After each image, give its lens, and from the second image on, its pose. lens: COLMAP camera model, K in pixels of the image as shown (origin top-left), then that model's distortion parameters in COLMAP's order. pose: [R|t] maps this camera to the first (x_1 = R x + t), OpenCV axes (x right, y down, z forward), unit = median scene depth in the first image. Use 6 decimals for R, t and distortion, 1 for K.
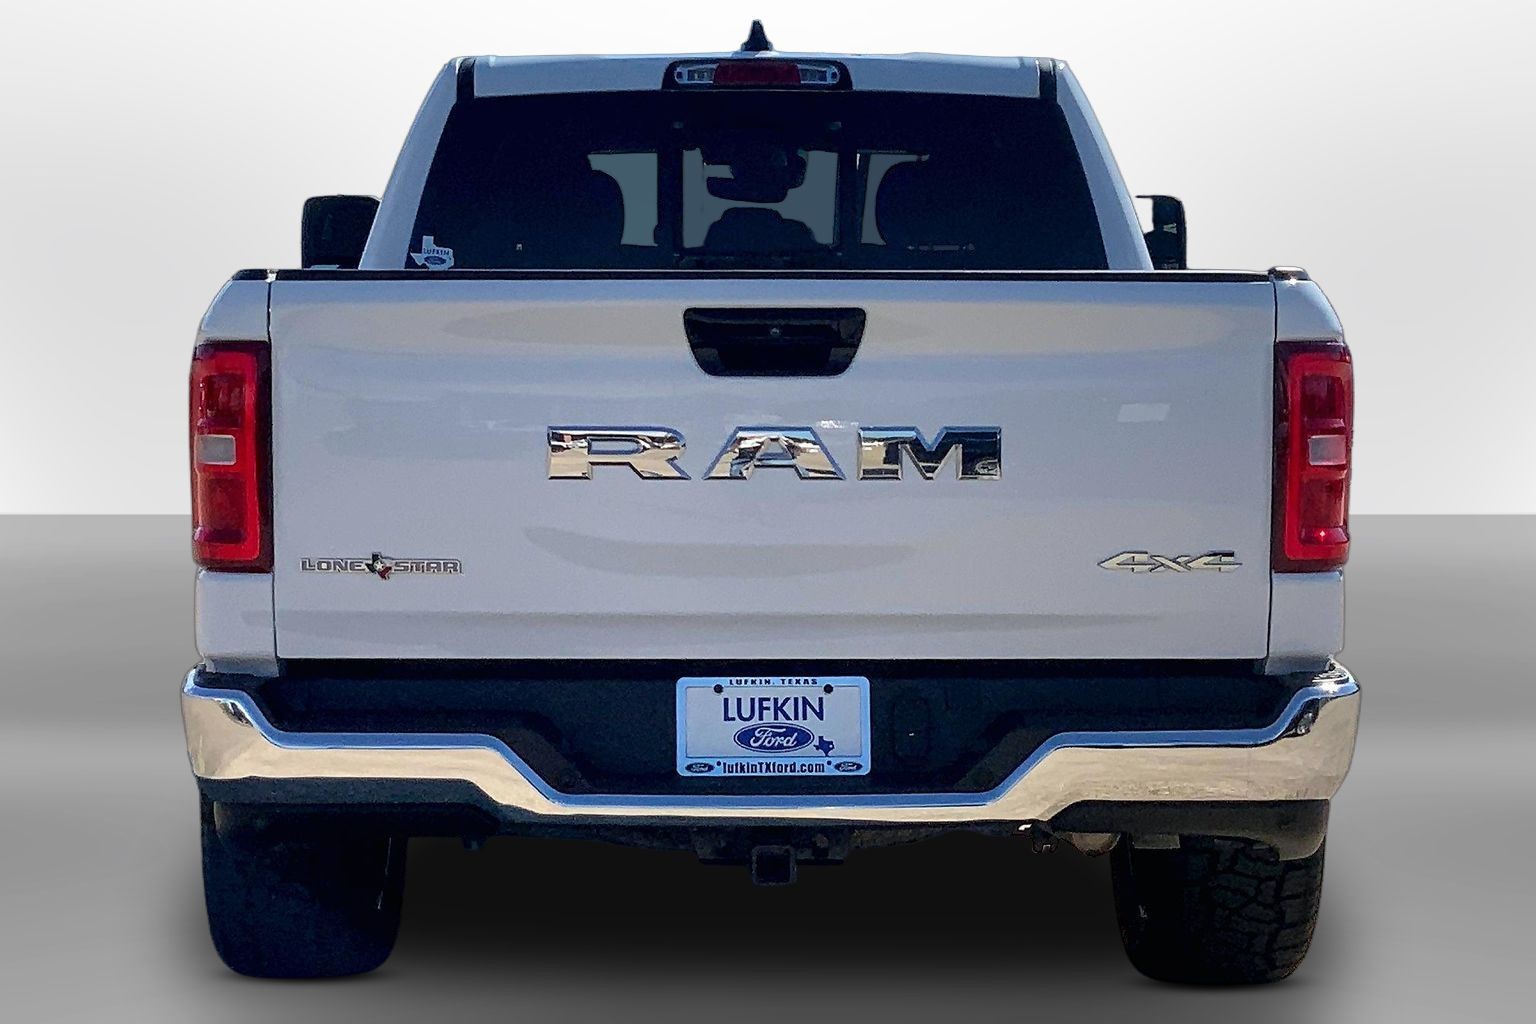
lens RADIAL K [[2758.3, 0, 768.0], [0, 2758.3, 512.0], [0, 0, 1]] dist [0.032273, 0.137362]
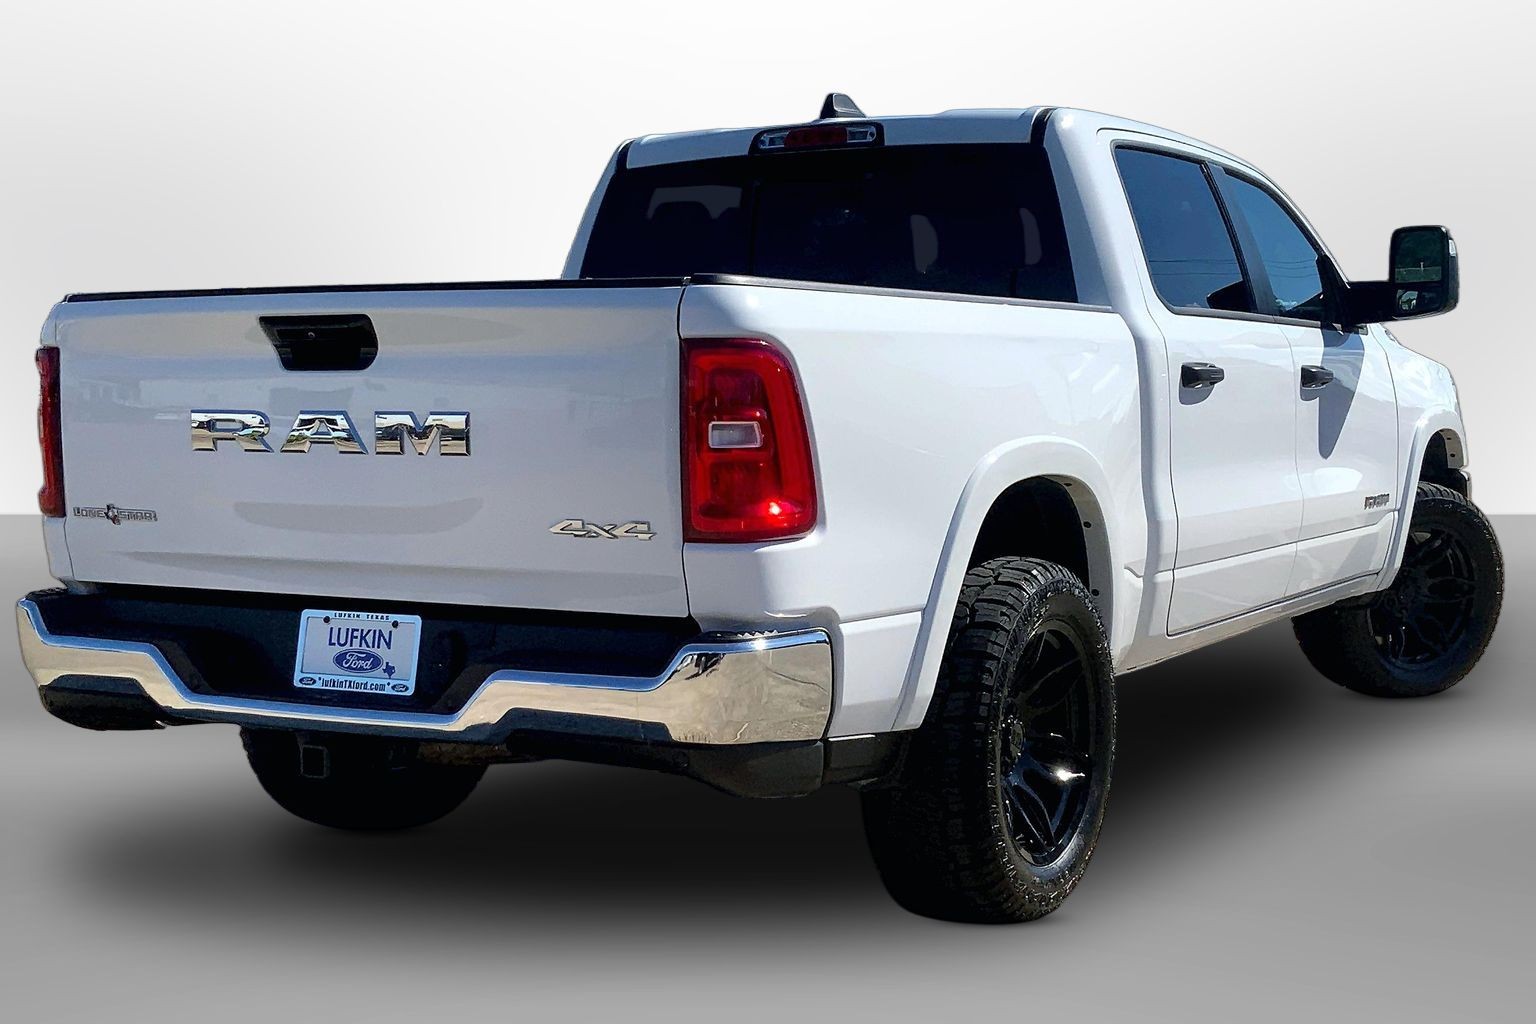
lens RADIAL K [[2041.6, 0, 845.9], [0, 2041.6, 509.1], [0, 0, 1]] dist [0.065357, -0.037448]
pose [[0.872002, 0.026397, -0.488790, 0.646830], [-0.026328, 0.999629, 0.007015, 0.000694], [0.488794, 0.006752, 0.872373, 0.297426]]
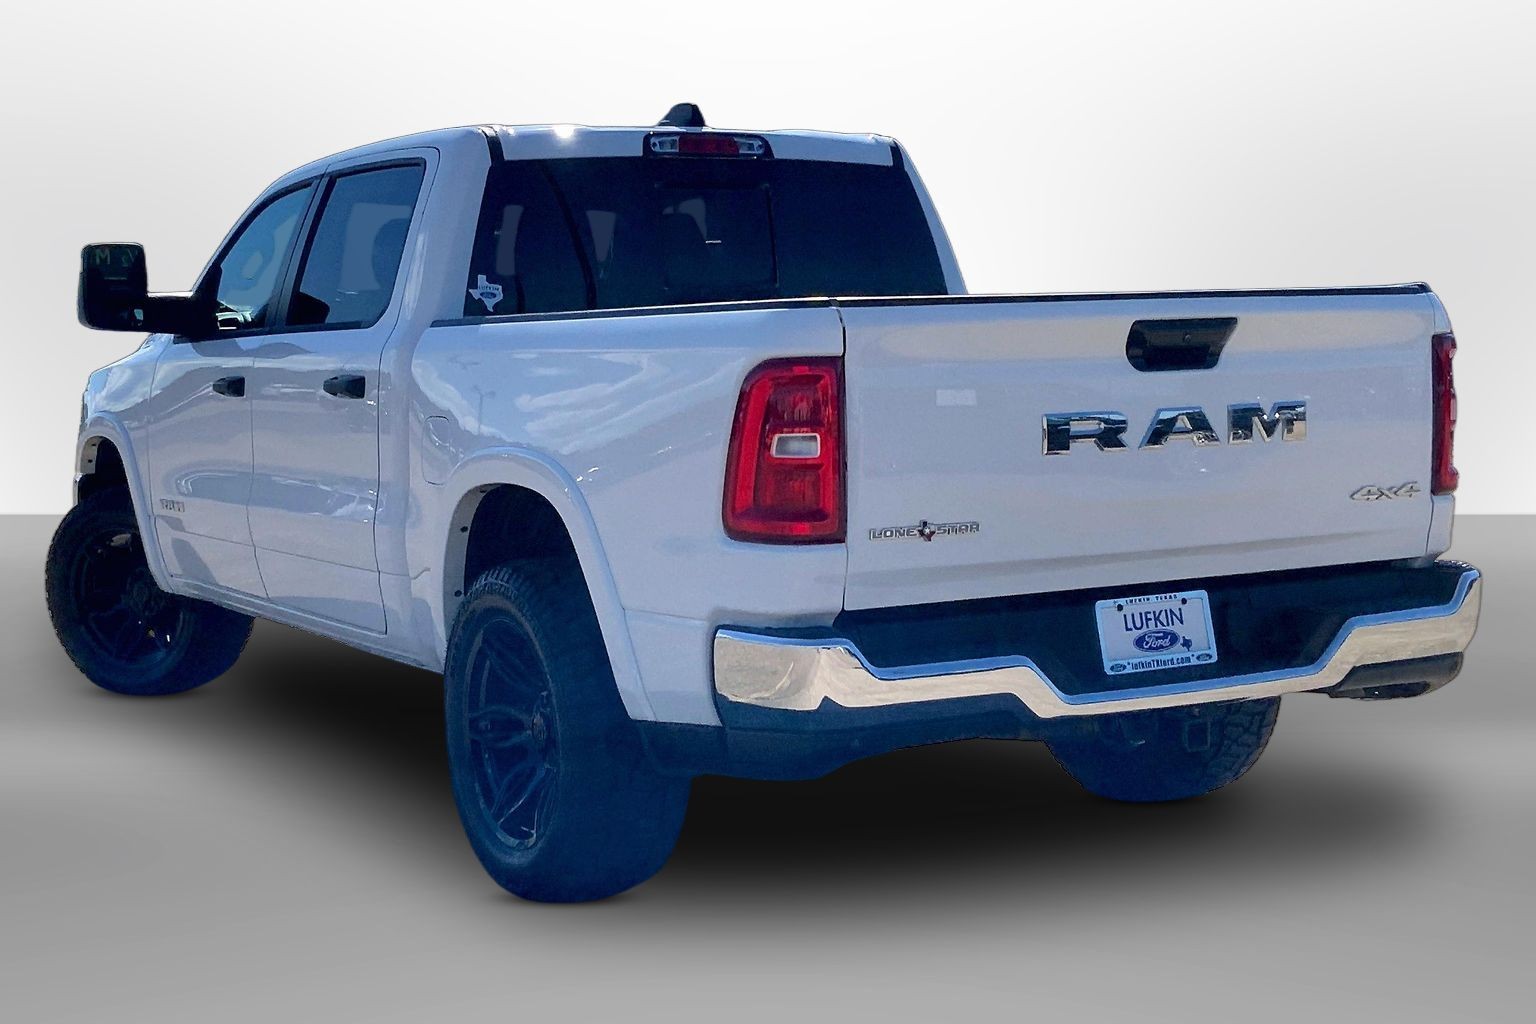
lens RADIAL K [[2159.2, 0, 704.3], [0, 2159.2, 507.1], [0, 0, 1]] dist [0.138277, 0.001781]
pose [[0.883222, -0.060178, 0.465078, -0.679066], [0.057889, 0.998138, 0.019216, -0.015953], [-0.465368, 0.009951, 0.885061, 0.167018]]
